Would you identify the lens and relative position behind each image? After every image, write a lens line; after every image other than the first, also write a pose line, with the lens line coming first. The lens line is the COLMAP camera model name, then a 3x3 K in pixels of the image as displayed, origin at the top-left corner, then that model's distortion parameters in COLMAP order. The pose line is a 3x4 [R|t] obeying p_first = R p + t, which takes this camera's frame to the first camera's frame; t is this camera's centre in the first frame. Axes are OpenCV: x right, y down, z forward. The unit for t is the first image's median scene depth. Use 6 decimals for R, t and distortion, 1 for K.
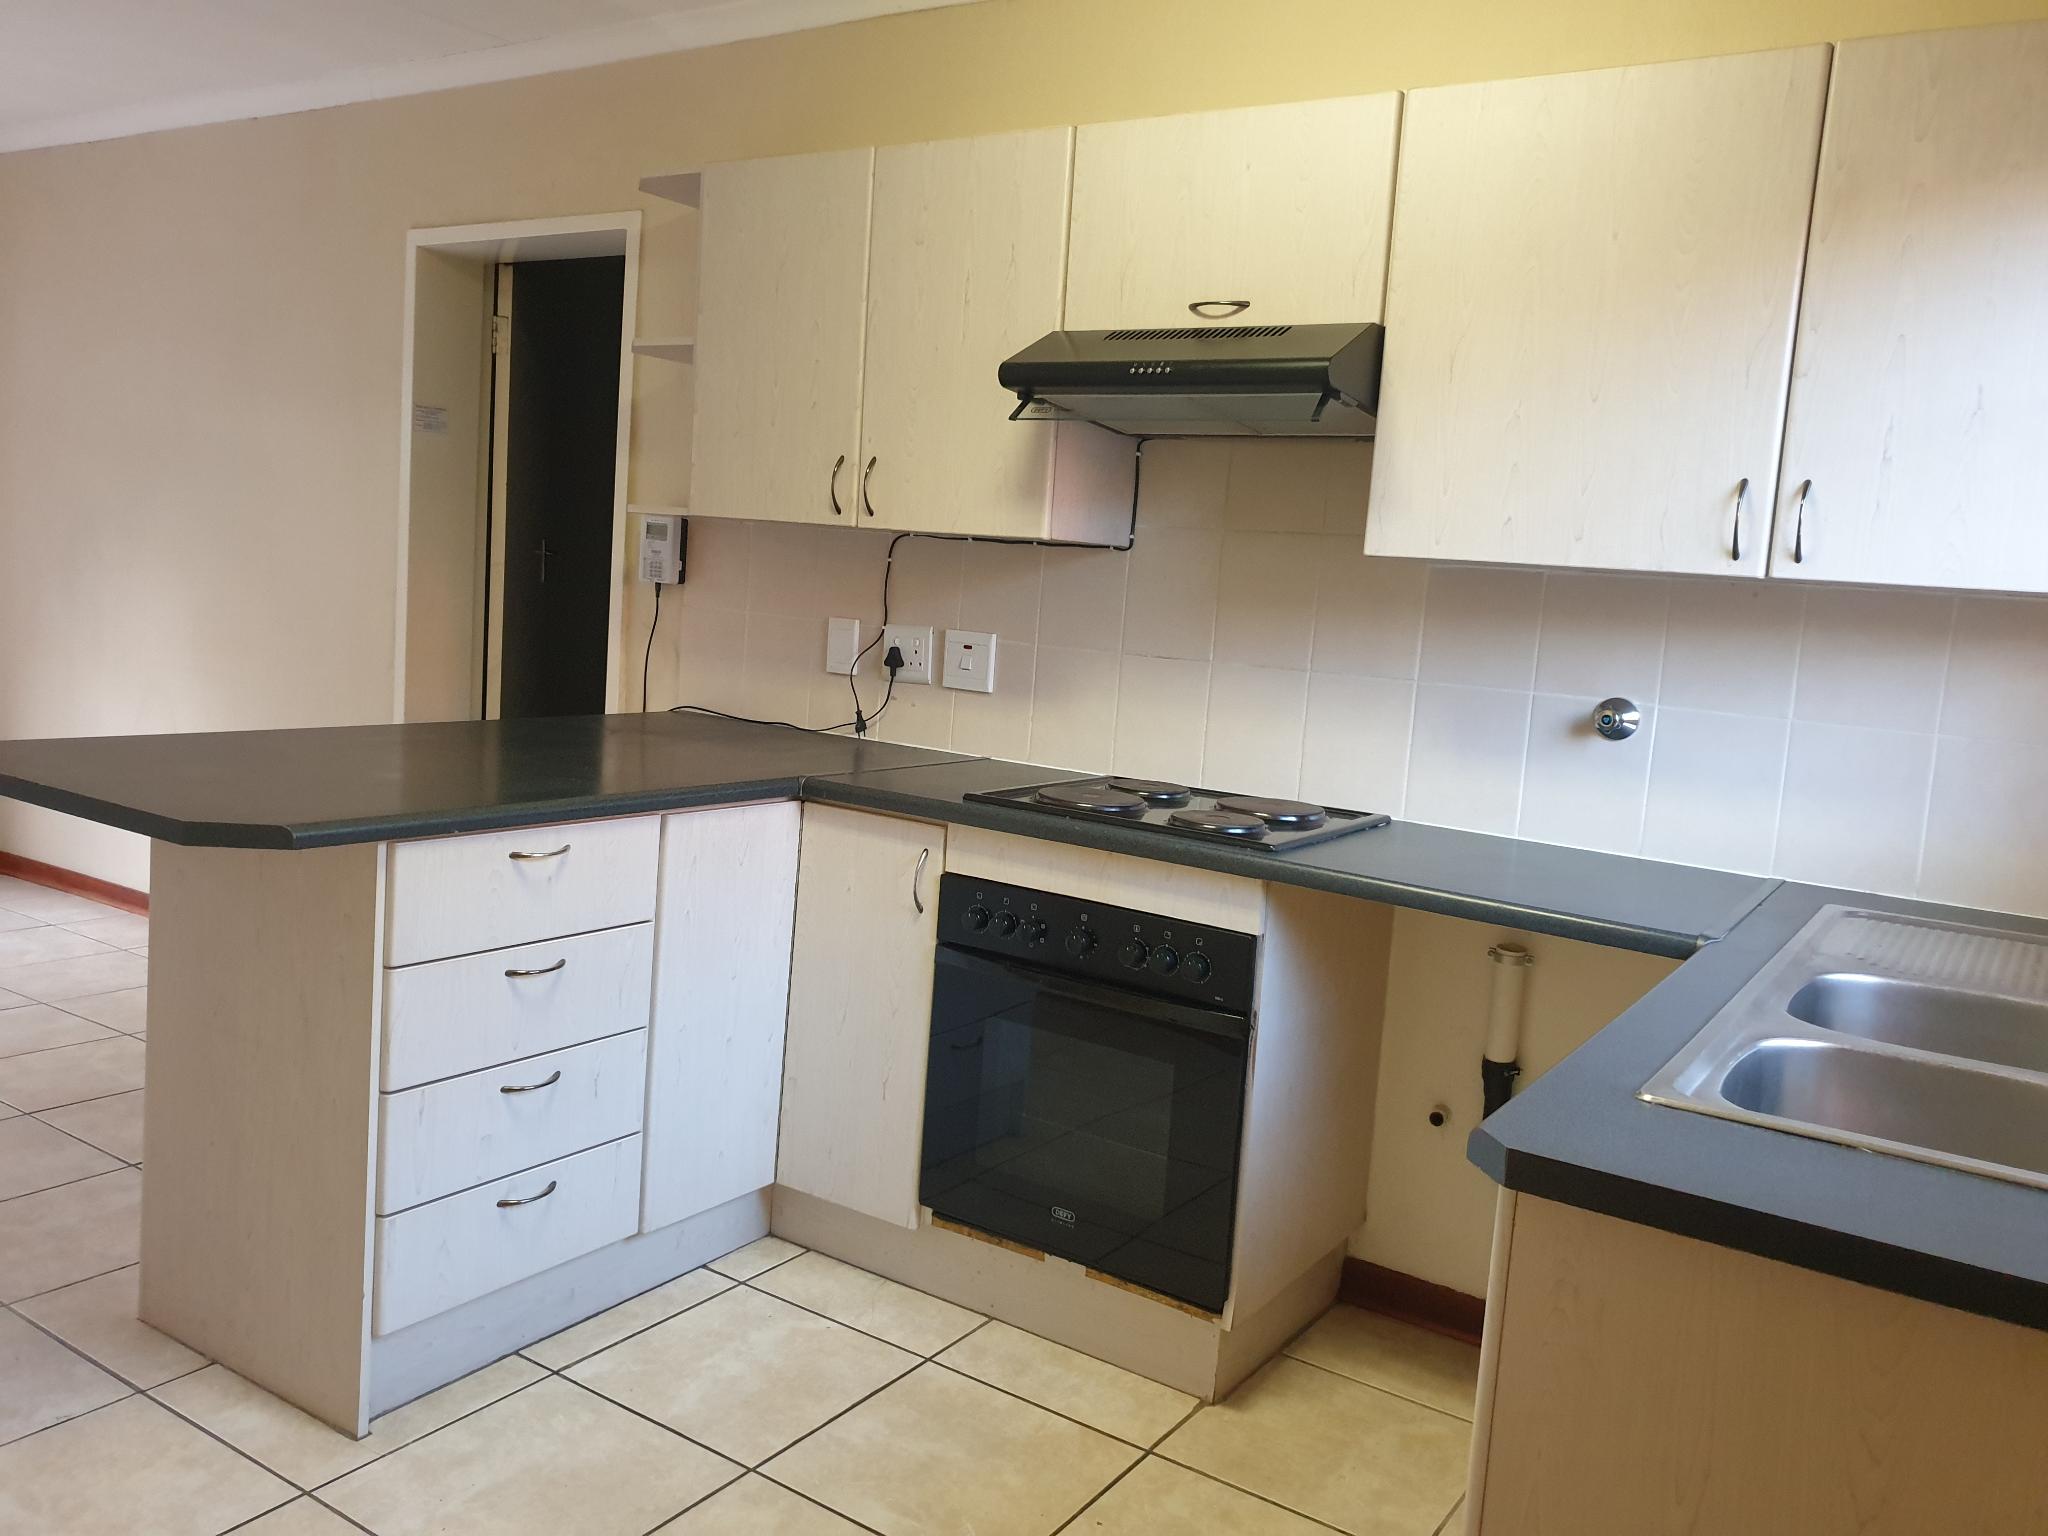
lens RADIAL K [[1607.3, 0, 1022.9], [0, 1607.3, 761.8], [0, 0, 1]] dist [0.040099, -0.009557]
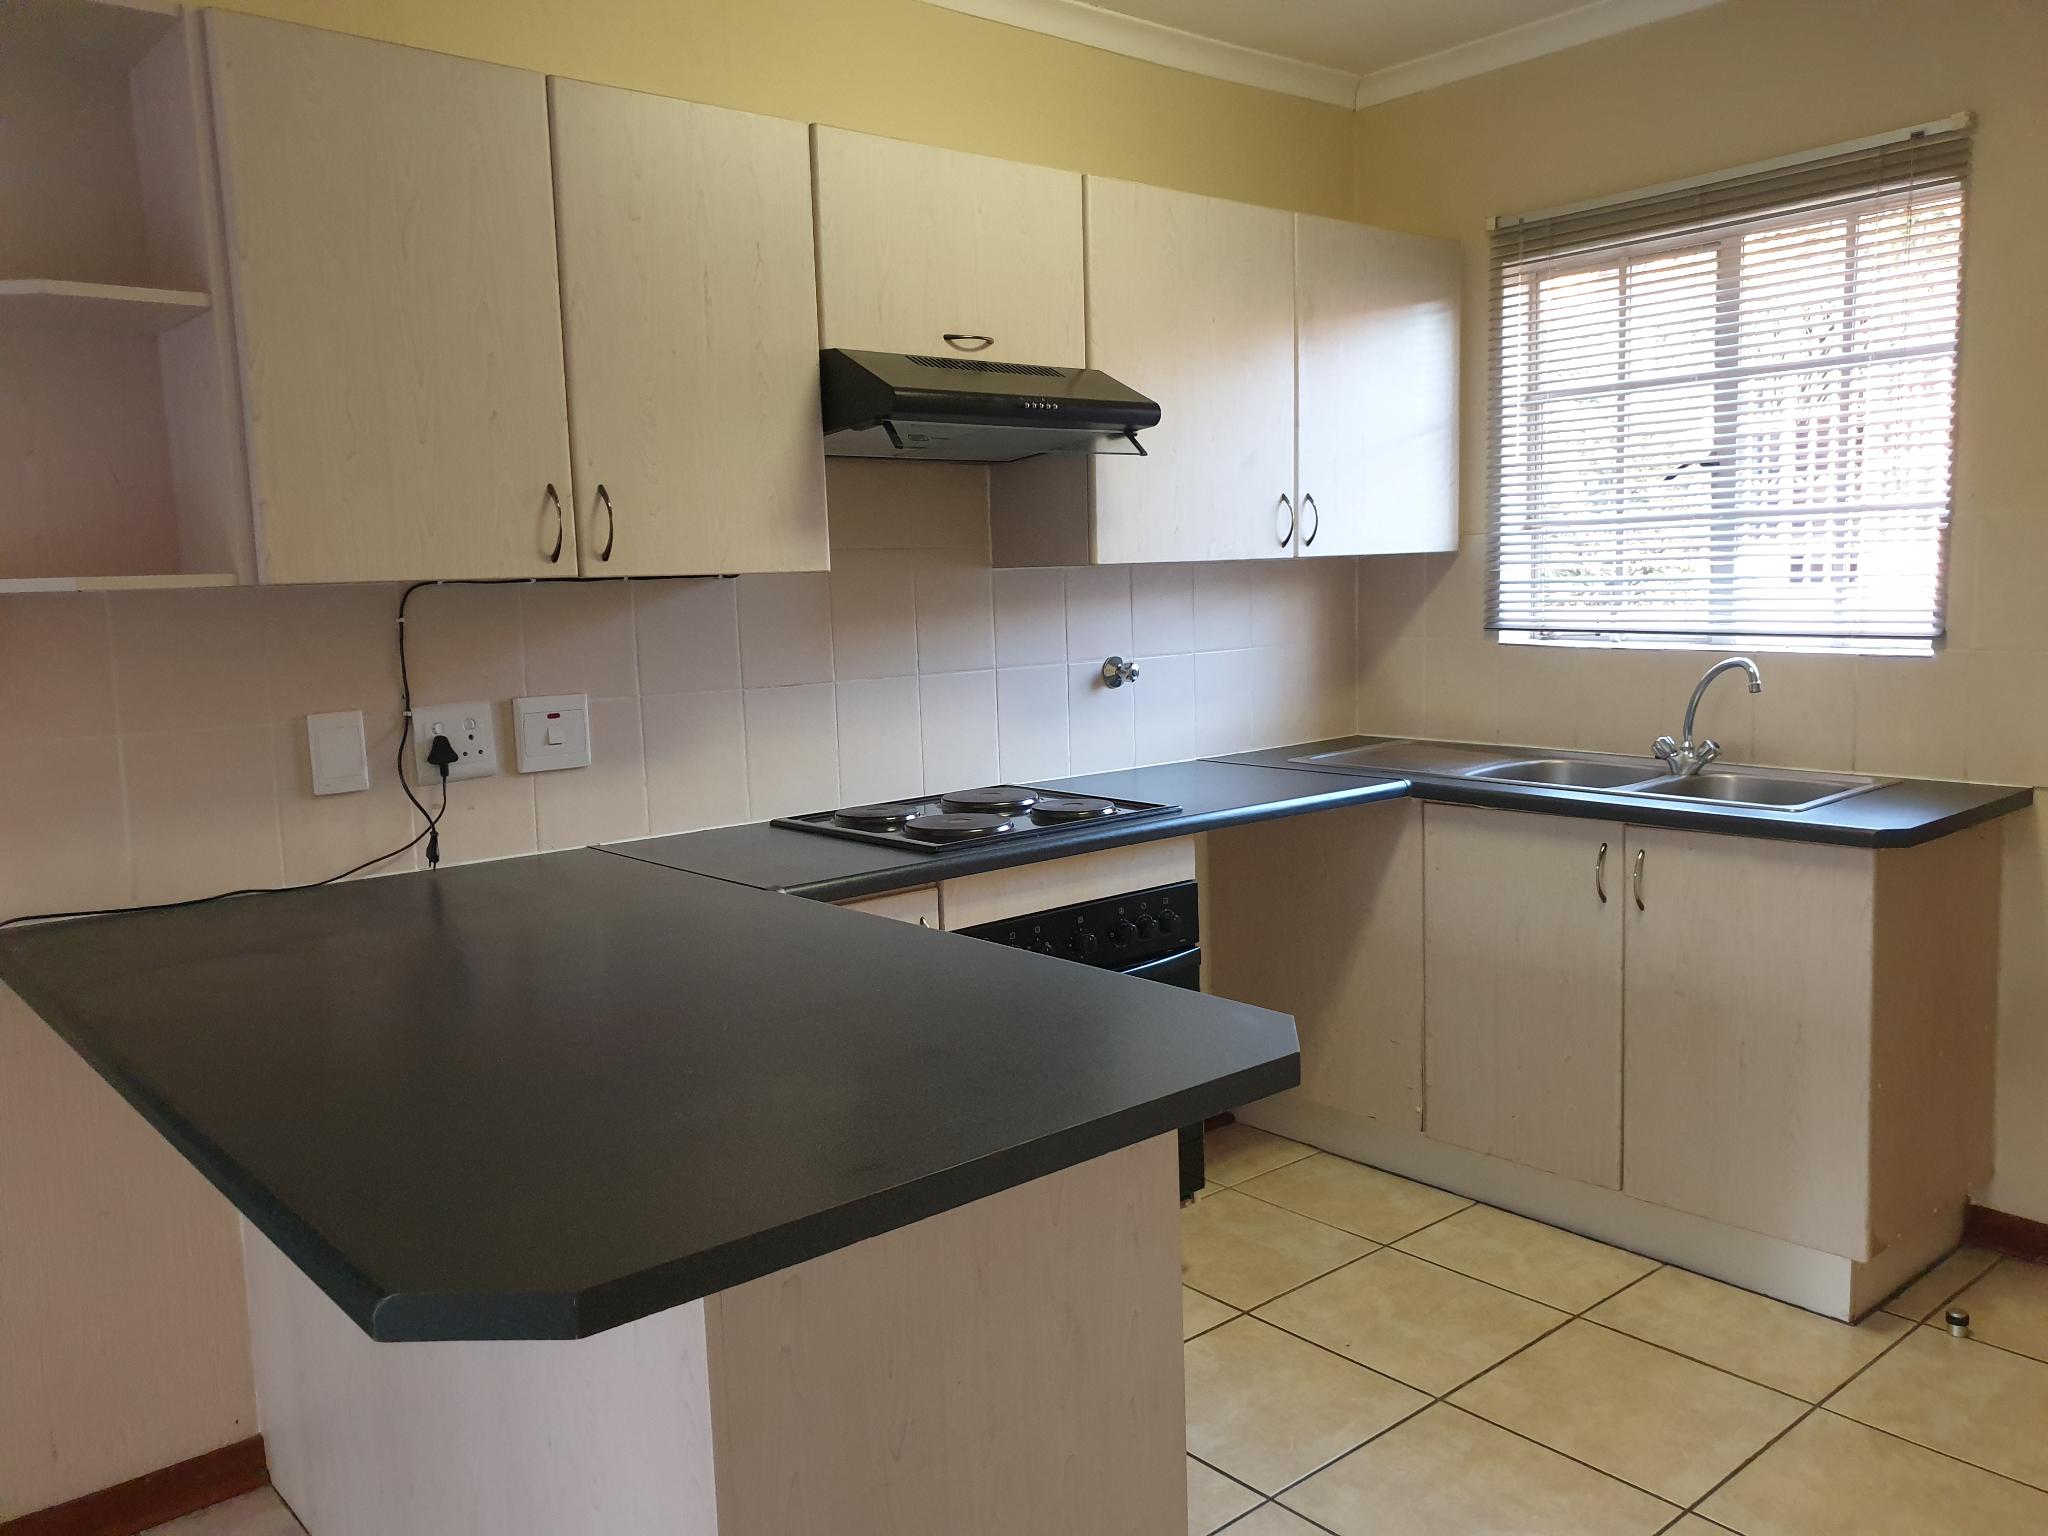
lens RADIAL K [[1607.3, 0, 1020.1], [0, 1607.3, 768.3], [0, 0, 1]] dist [0.040099, -0.009557]
pose [[0.267449, -0.184514, 0.945741, -0.891481], [0.176796, 0.974229, 0.140075, -0.142155], [-0.947214, 0.129740, 0.293178, 0.658060]]
